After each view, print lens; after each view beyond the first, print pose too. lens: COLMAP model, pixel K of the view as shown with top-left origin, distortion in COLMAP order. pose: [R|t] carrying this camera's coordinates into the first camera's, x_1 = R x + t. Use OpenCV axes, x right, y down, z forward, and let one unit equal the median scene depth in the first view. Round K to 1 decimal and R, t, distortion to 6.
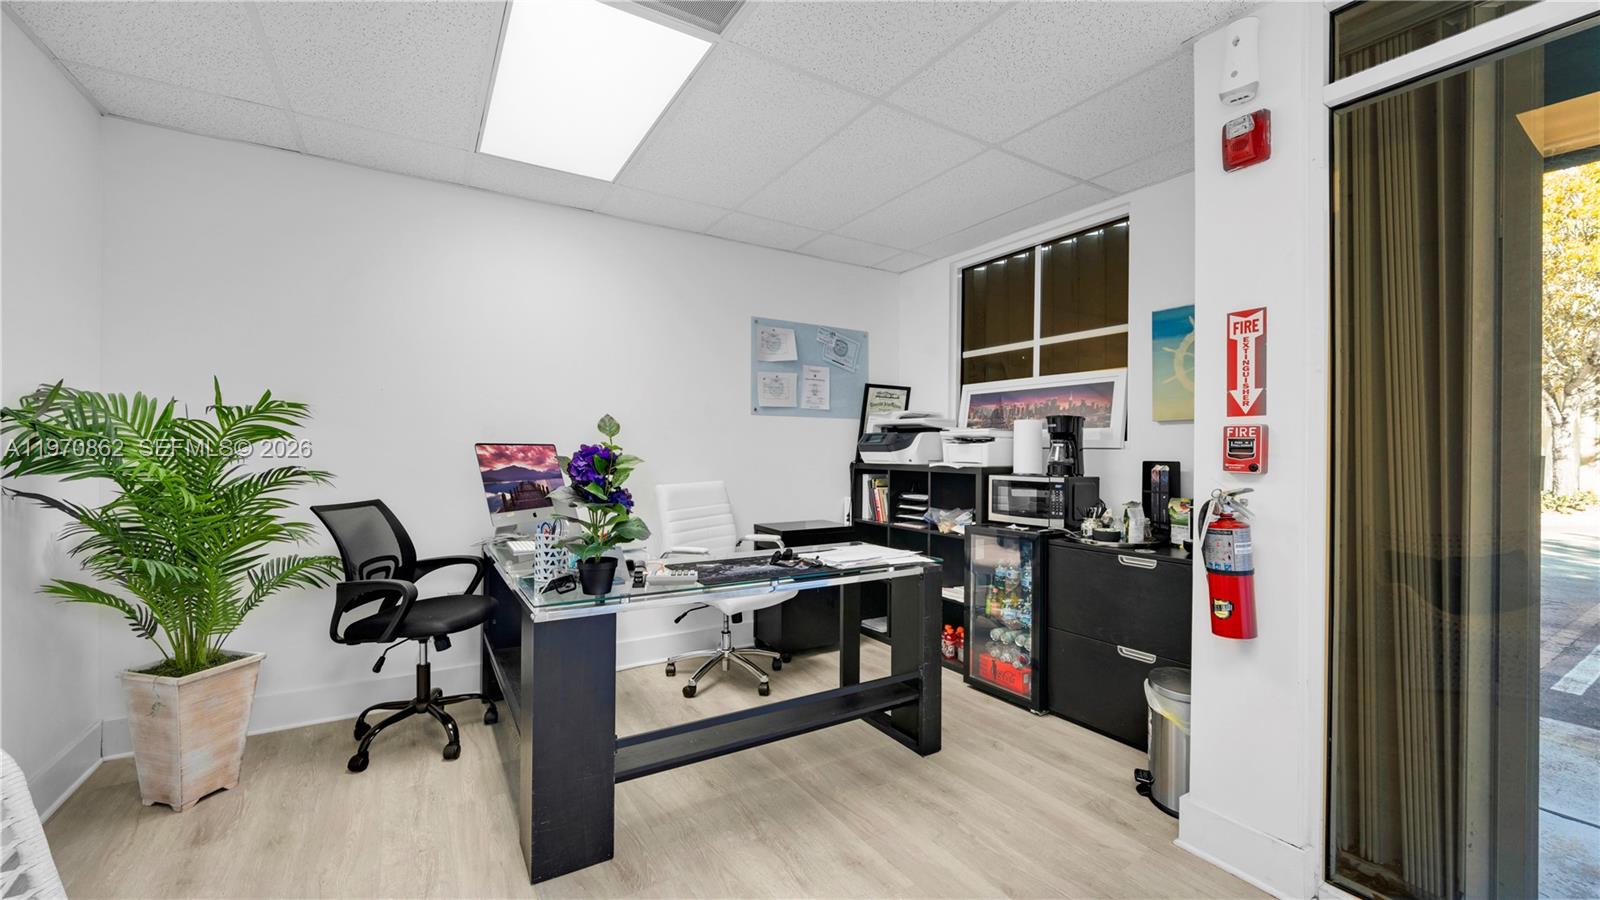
lens RADIAL K [[622.7, 0, 800.0], [0, 622.7, 450.0], [0, 0, 1]] dist [-0.001728, -0.000198]
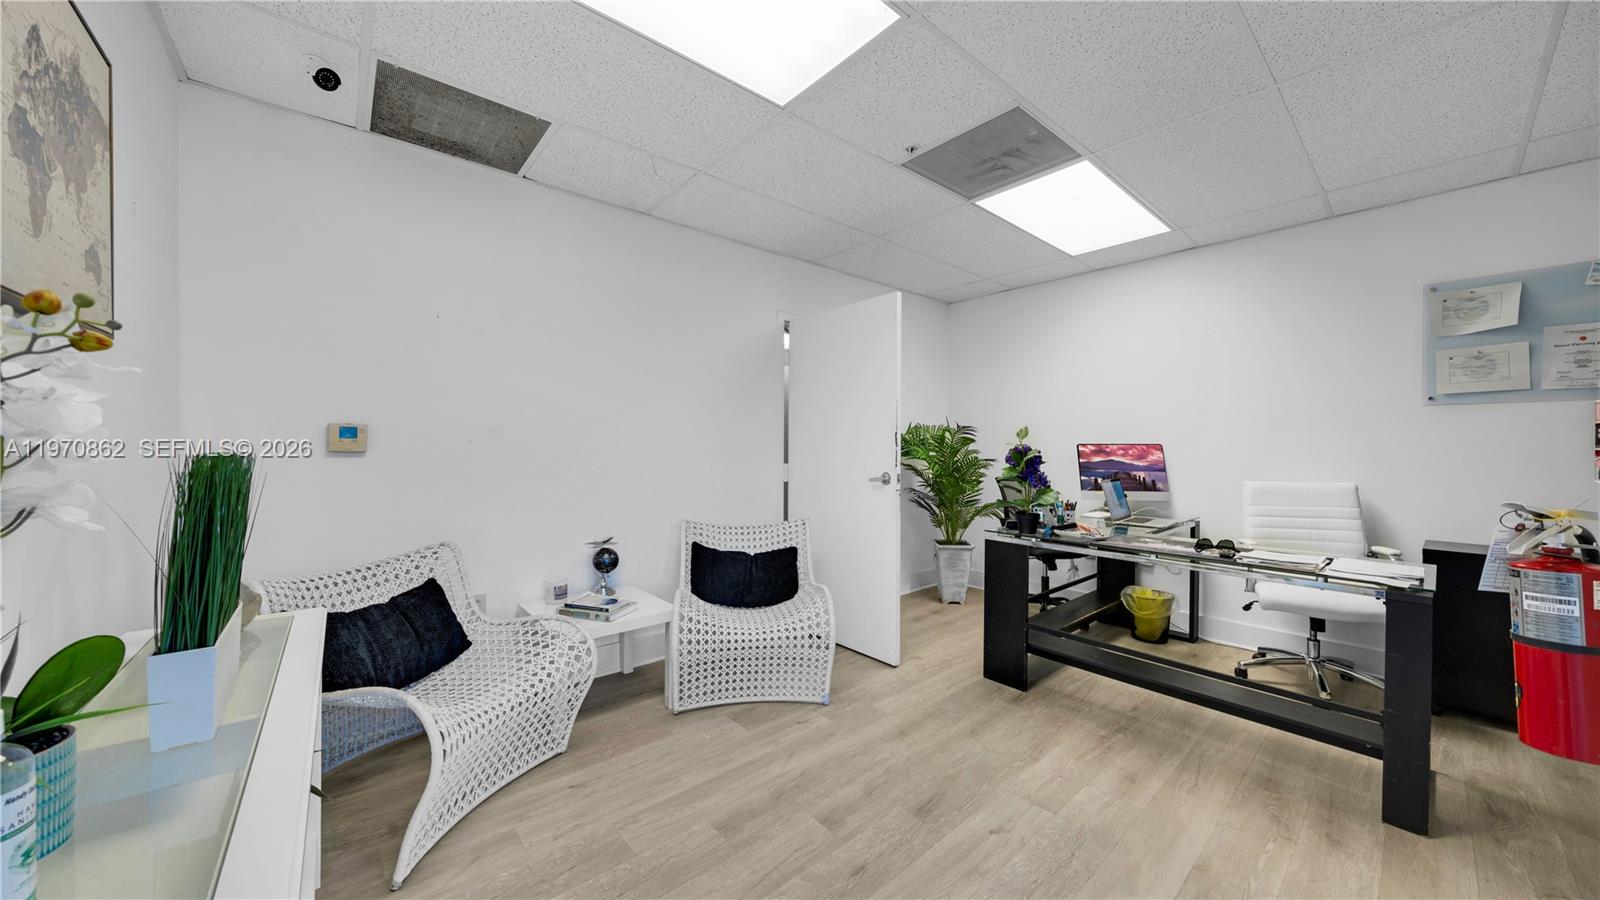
lens RADIAL K [[546.4, 0, 798.1], [0, 546.4, 443.9], [0, 0, 1]] dist [-0.001884, -0.000076]
pose [[0.150303, -0.009612, -0.988593, 0.698372], [-0.004314, 0.999937, -0.010378, 0.006543], [0.988631, 0.005824, 0.150252, 0.115947]]
